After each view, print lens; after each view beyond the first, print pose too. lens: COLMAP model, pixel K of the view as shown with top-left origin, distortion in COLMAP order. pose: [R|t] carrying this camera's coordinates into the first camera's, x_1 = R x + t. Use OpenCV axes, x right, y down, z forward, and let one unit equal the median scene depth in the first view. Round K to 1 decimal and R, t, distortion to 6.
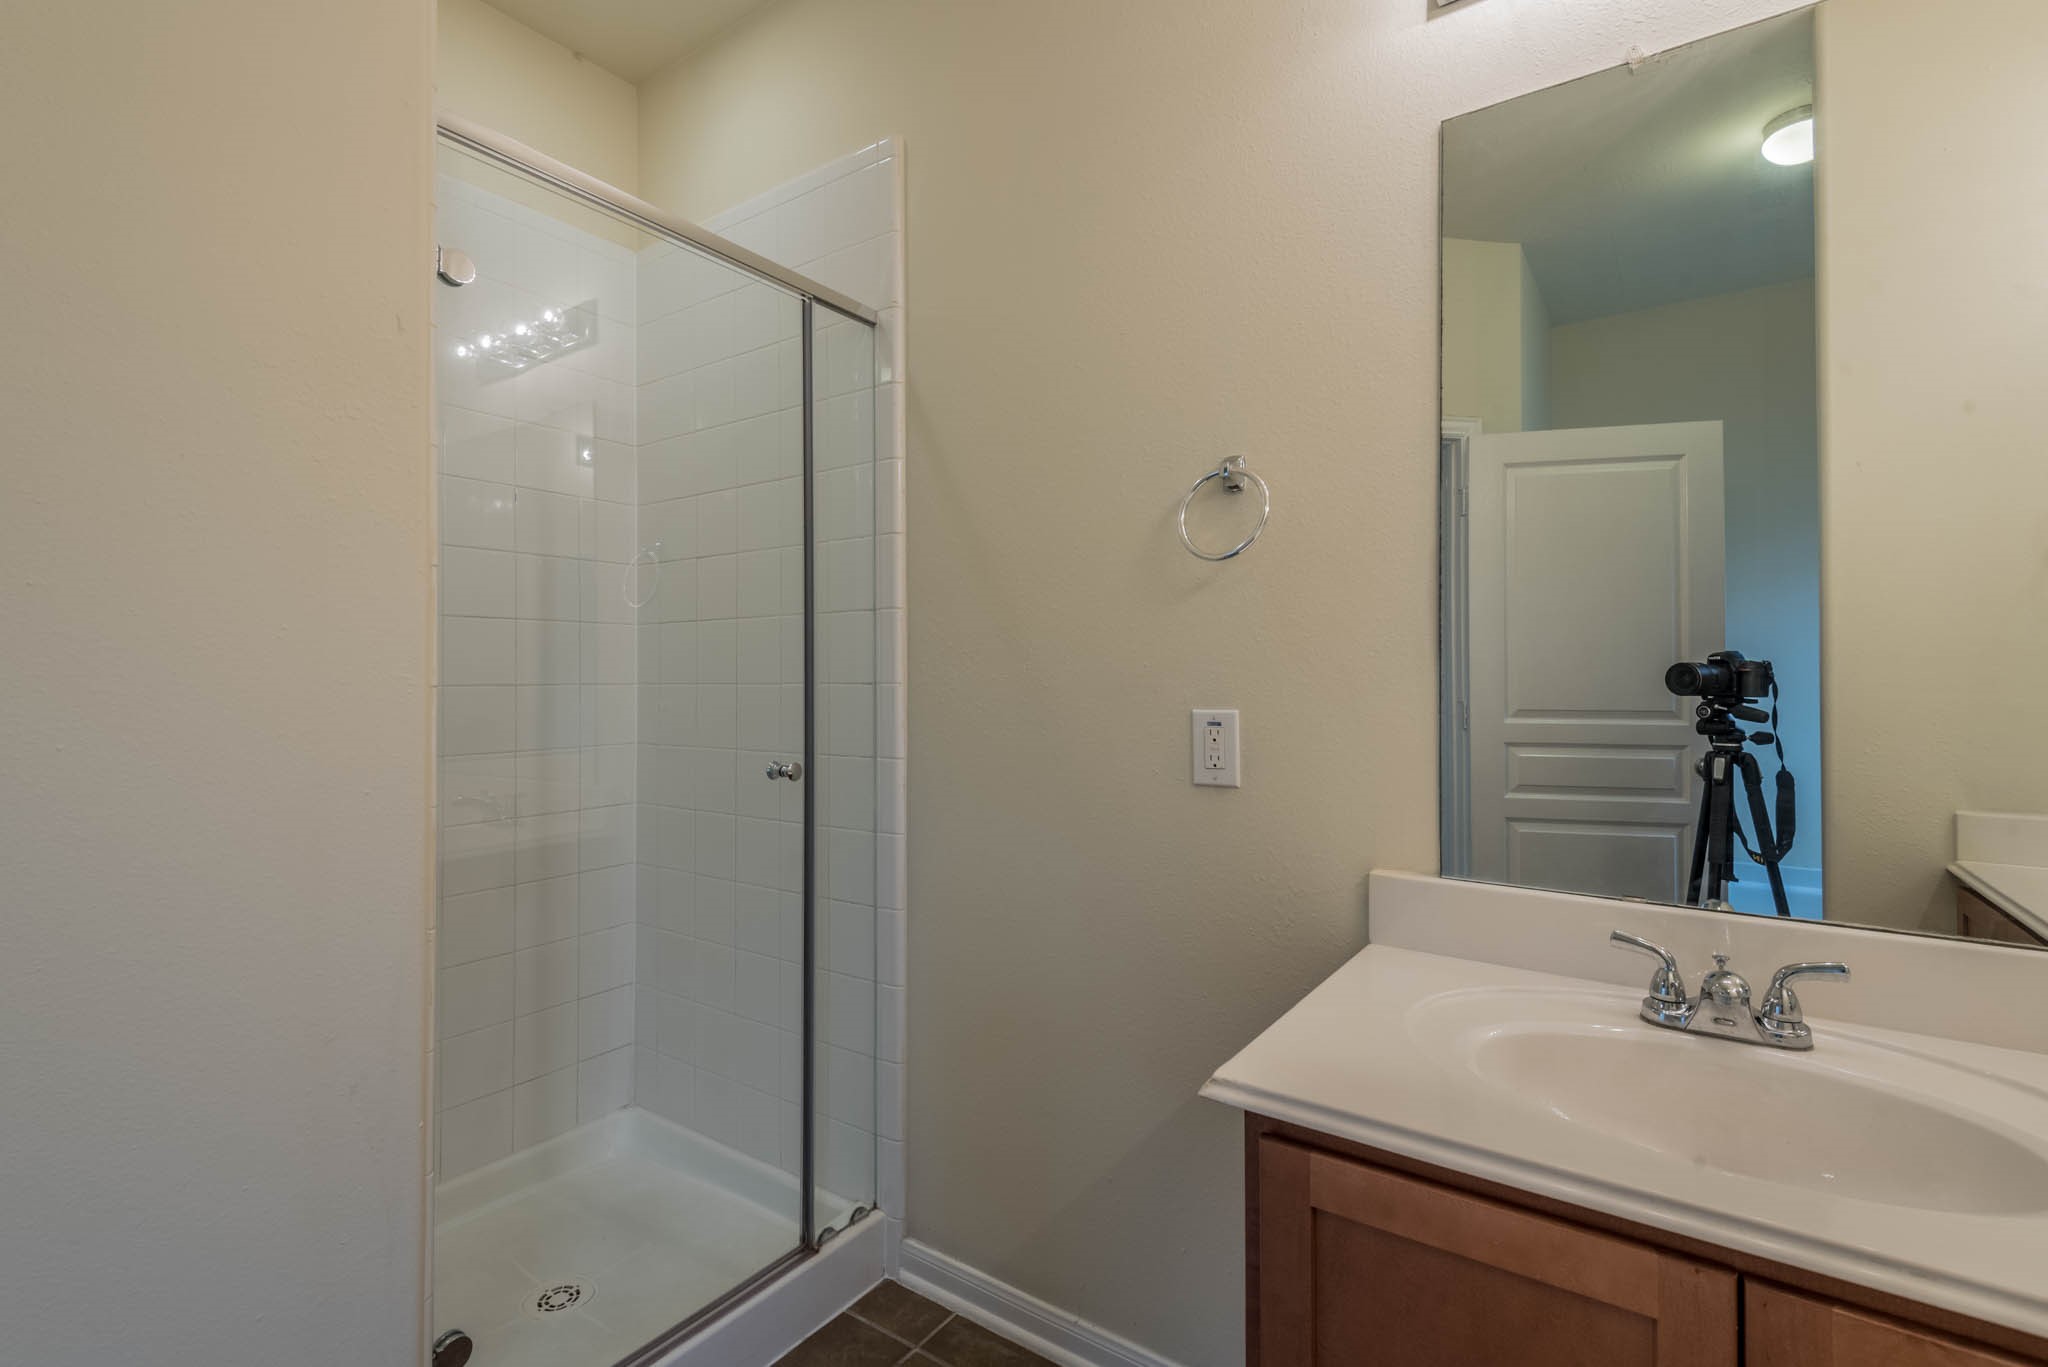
lens RADIAL K [[927.6, 0, 1023.1], [0, 927.6, 671.6], [0, 0, 1]] dist [0.016020, -0.007107]
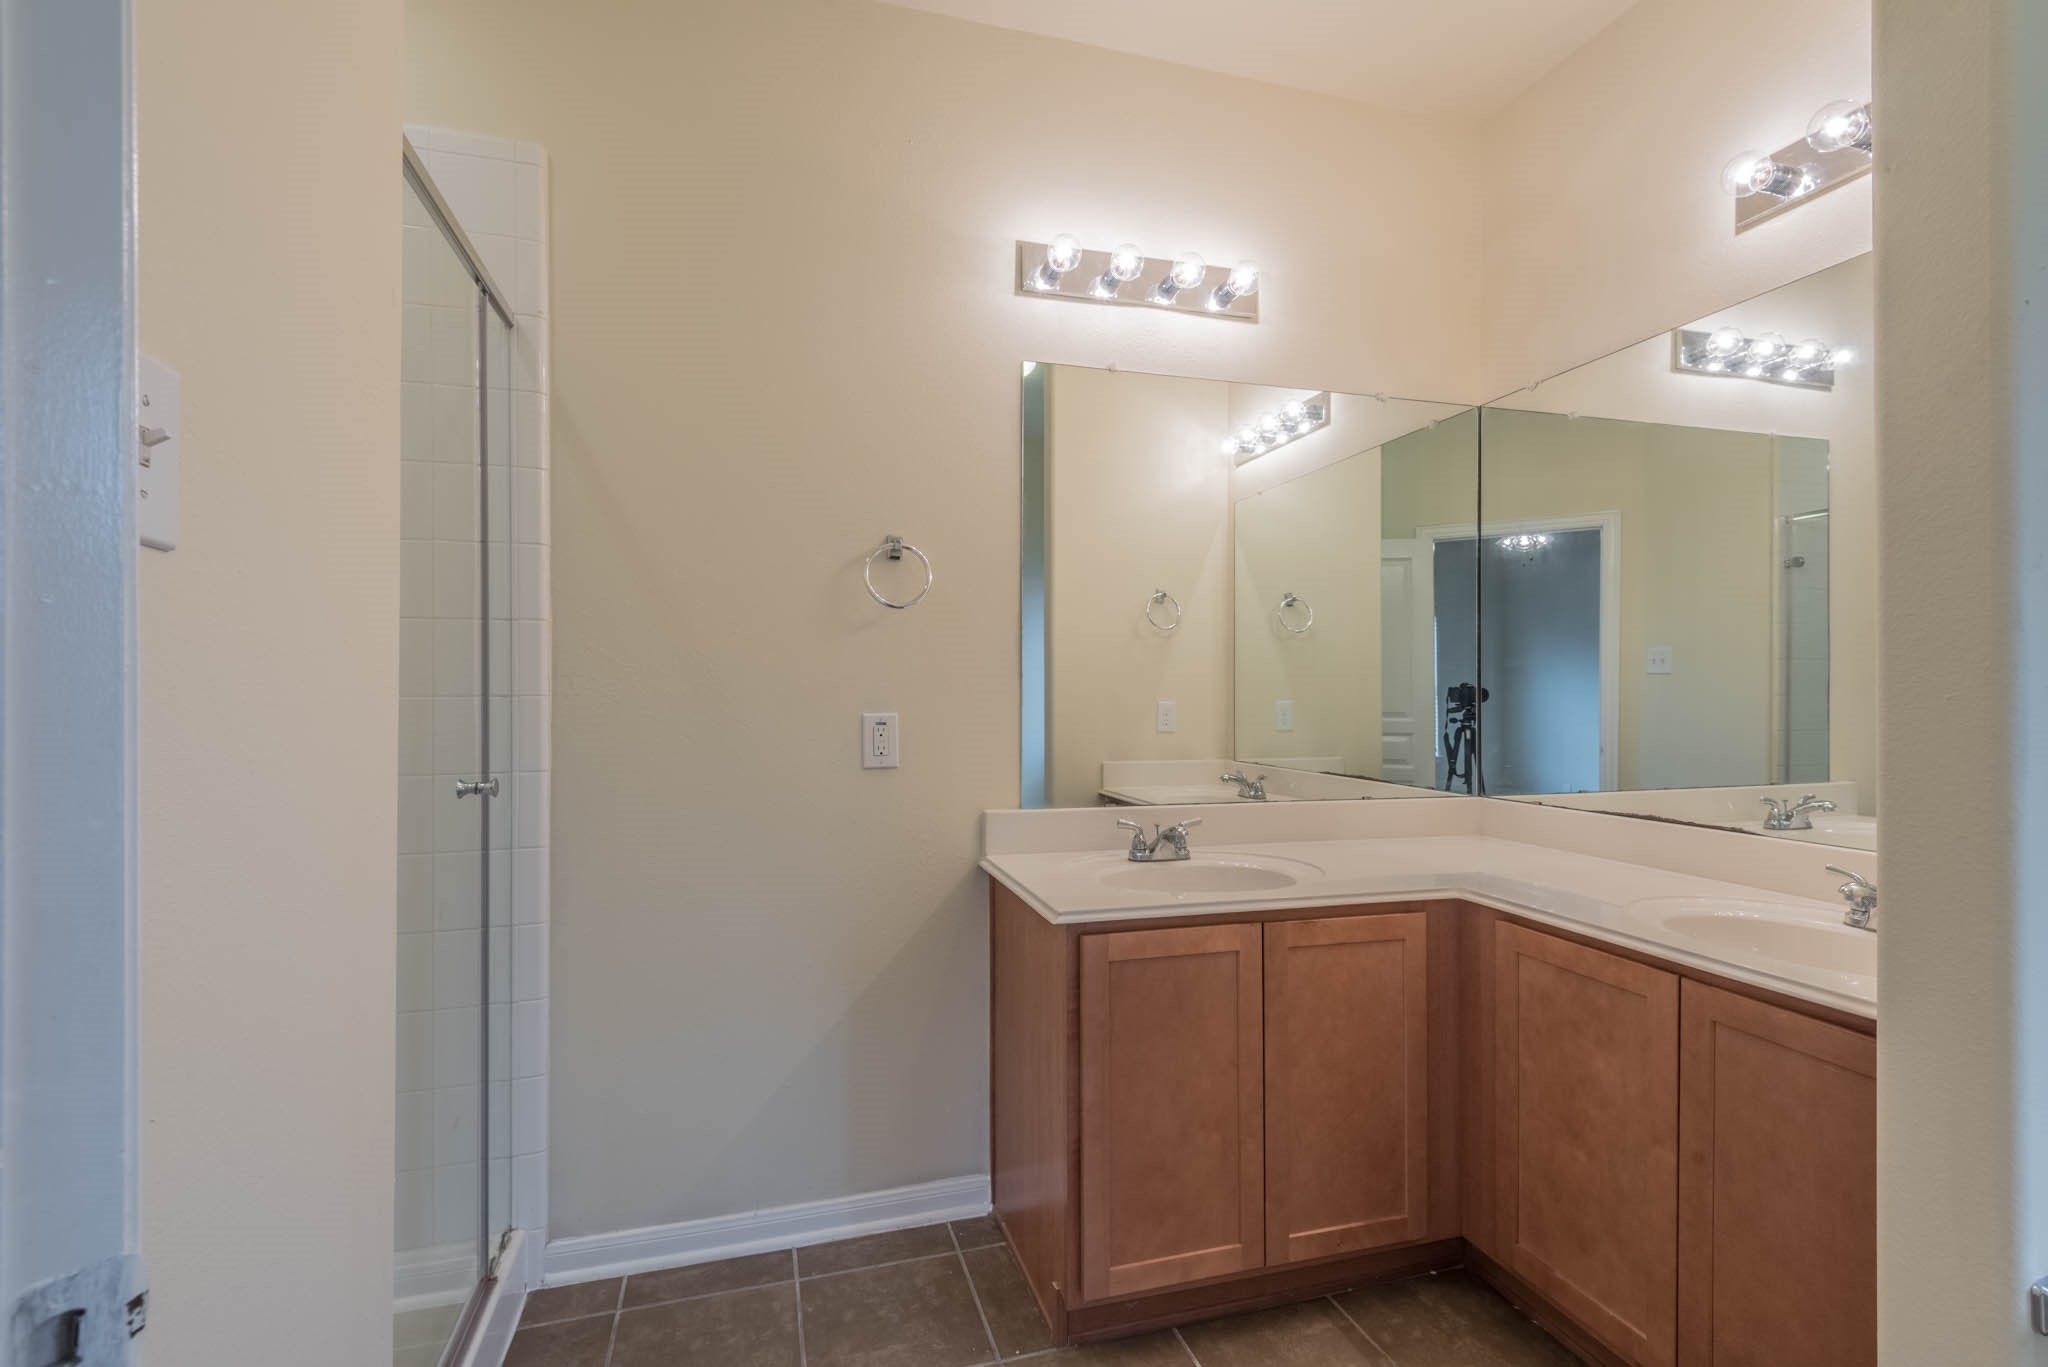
lens RADIAL K [[927.6, 0, 1019.1], [0, 927.6, 690.7], [0, 0, 1]] dist [0.016020, -0.007107]
pose [[0.624509, -0.000474, 0.781017, -0.748131], [-0.005525, 0.999972, 0.005026, -0.001104], [-0.780998, -0.007454, 0.624489, -0.035123]]
